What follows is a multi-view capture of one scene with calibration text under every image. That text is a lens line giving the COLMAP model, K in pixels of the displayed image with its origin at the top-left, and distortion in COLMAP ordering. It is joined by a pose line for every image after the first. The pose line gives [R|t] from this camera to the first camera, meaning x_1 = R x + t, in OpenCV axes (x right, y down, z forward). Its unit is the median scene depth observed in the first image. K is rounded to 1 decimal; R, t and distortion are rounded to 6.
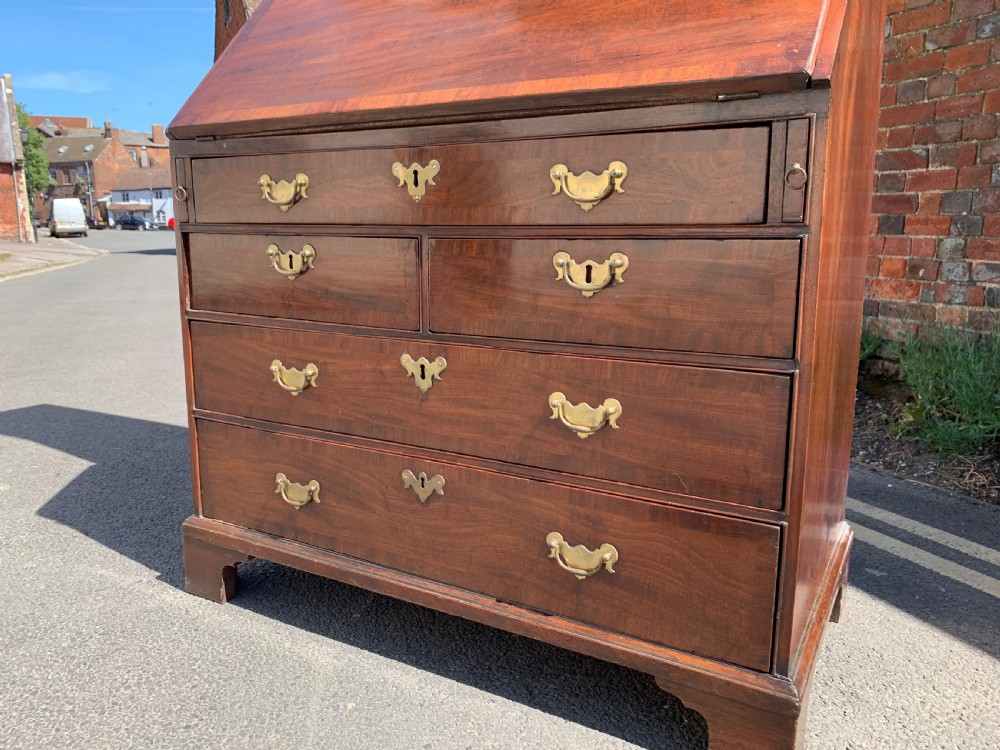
lens RADIAL K [[767.4, 0, 497.7], [0, 767.4, 371.9], [0, 0, 1]] dist [0.005362, -0.001740]
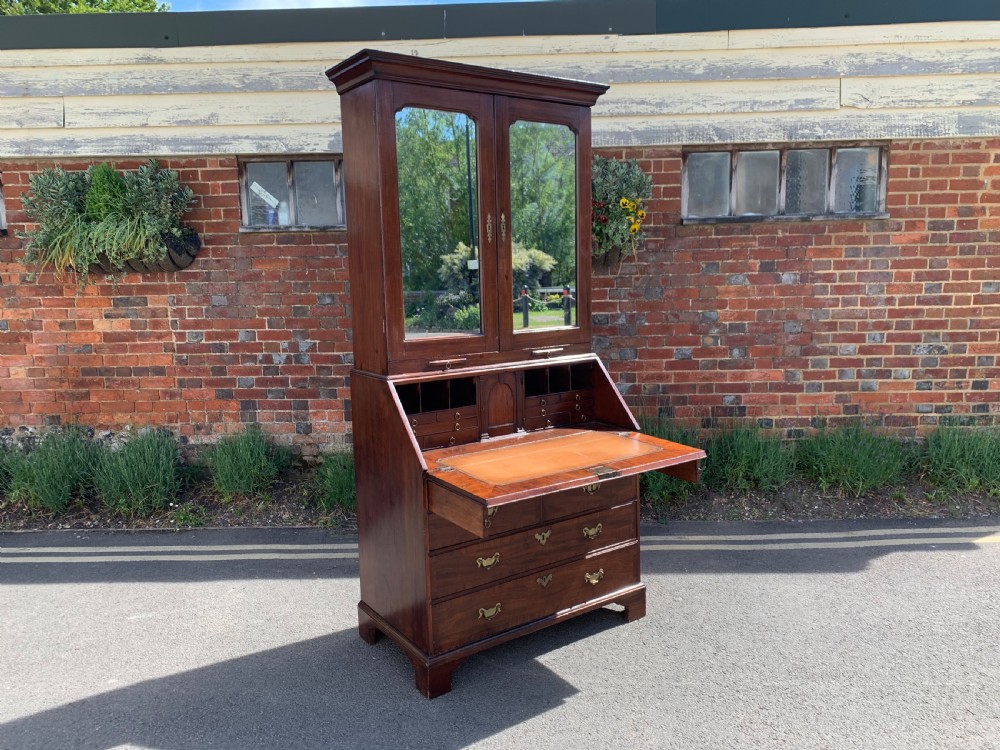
lens RADIAL K [[764.8, 0, 500.0], [0, 764.8, 375.0], [0, 0, 1]] dist [0.010702, -0.006286]
pose [[0.428676, -0.138824, 0.892729, -0.994187], [0.185377, 0.980615, 0.063475, -0.304771], [-0.884235, 0.138281, 0.446101, -0.054331]]
